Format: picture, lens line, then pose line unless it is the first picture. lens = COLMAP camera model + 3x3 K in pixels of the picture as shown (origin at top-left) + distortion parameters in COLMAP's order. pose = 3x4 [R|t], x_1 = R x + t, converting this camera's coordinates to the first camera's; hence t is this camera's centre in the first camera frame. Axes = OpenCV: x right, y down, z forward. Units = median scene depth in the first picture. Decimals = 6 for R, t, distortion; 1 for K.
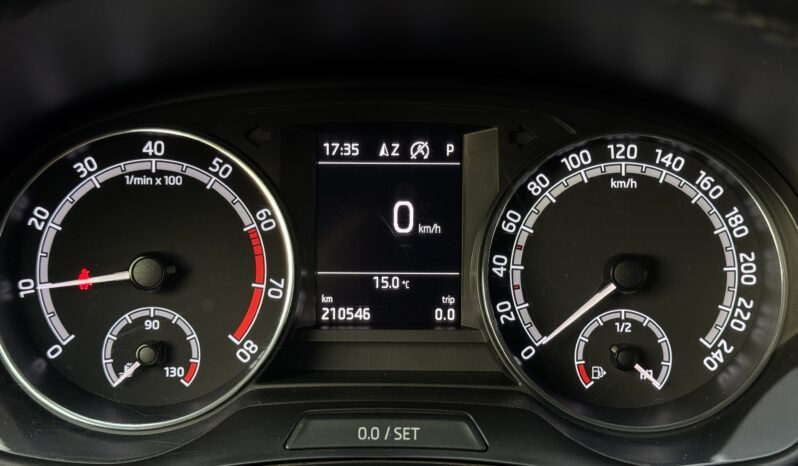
lens RADIAL K [[1110.8, 0, 403.5], [0, 1110.8, 234.3], [0, 0, 1]] dist [0.078014, 0.000000]
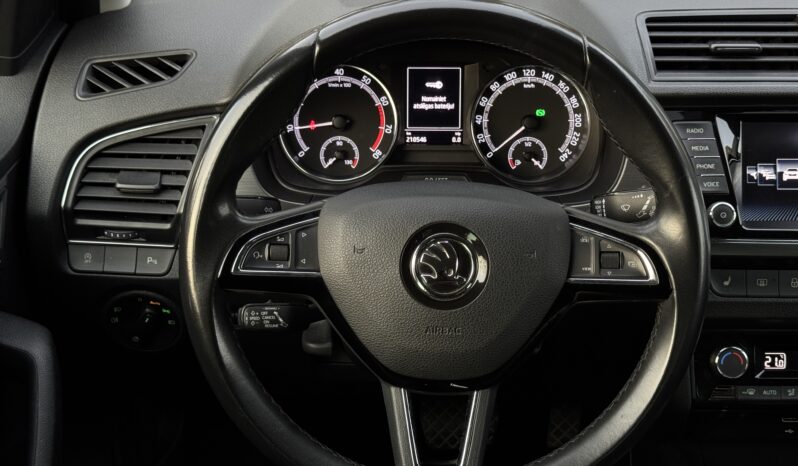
lens RADIAL K [[1110.8, 0, 405.7], [0, 1110.8, 251.8], [0, 0, 1]] dist [0.078014, 0.000000]
pose [[0.999998, -0.001385, -0.001102, -0.074362], [0.001512, 0.992225, 0.124448, 0.012140], [0.000921, -0.124450, 0.992225, -1.504400]]
